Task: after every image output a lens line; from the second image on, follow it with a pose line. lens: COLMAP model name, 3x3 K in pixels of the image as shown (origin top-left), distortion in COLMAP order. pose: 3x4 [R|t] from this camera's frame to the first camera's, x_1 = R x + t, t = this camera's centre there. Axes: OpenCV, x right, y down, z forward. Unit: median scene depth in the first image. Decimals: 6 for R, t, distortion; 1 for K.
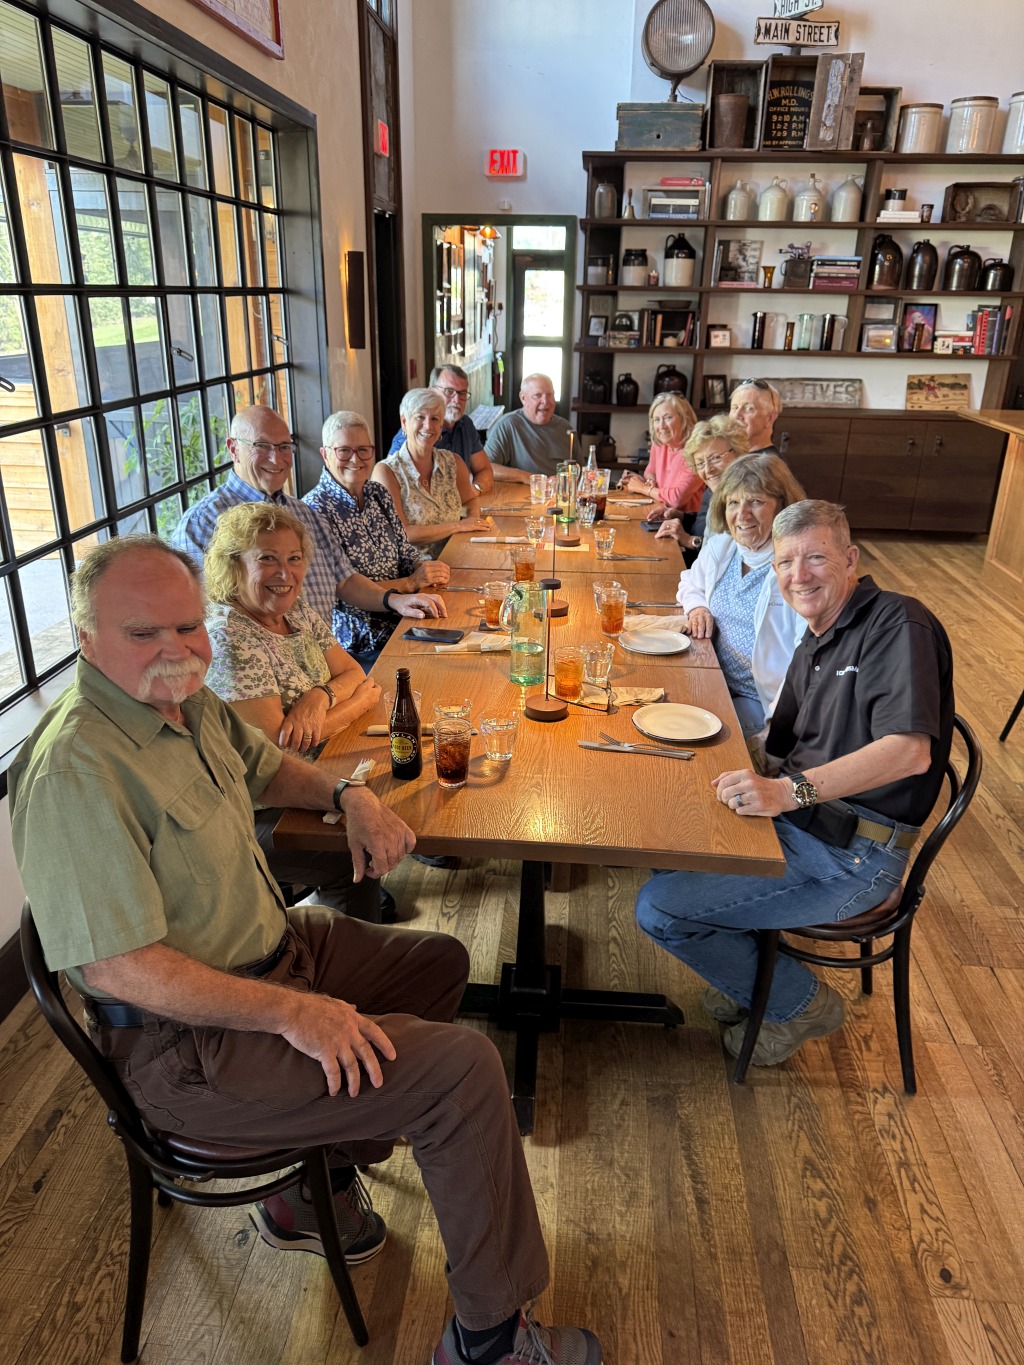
lens RADIAL K [[960.3, 0, 516.5], [0, 960.3, 680.2], [0, 0, 1]] dist [-0.000469, -0.008272]
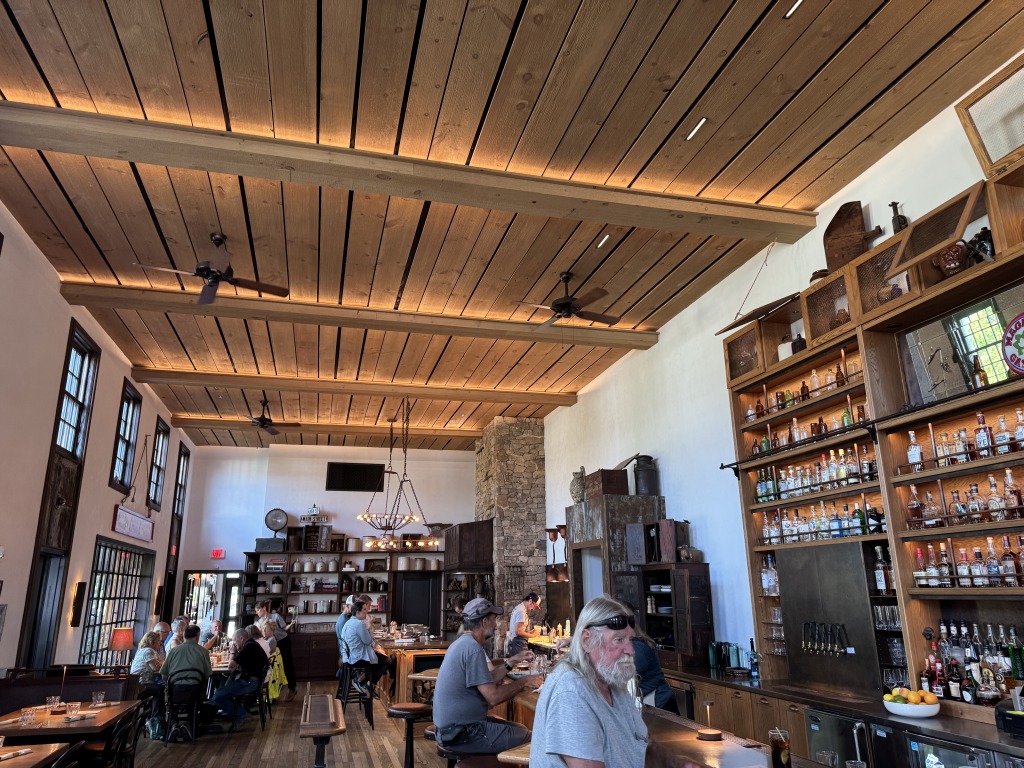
lens RADIAL K [[720.4, 0, 518.5], [0, 720.4, 380.0], [0, 0, 1]] dist [-0.000469, -0.008272]
pose [[0.940509, 0.065266, 0.333441, 0.087209], [0.155502, 0.789881, -0.593217, 0.505044], [-0.302096, 0.609777, 0.732742, -1.254783]]
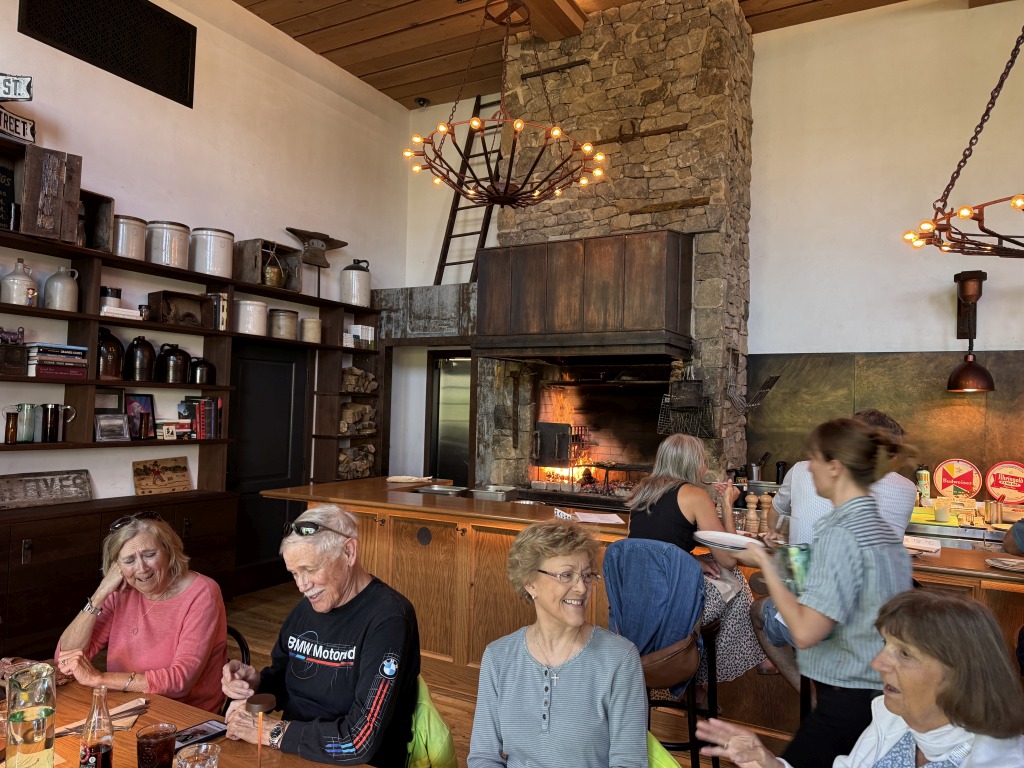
lens RADIAL K [[720.4, 0, 509.5], [0, 720.4, 388.3], [0, 0, 1]] dist [-0.000469, -0.008272]
pose [[0.415679, 0.022660, 0.909229, -0.110046], [0.327065, 0.929090, -0.172682, -0.141751], [-0.848669, 0.369158, 0.378792, 0.384314]]
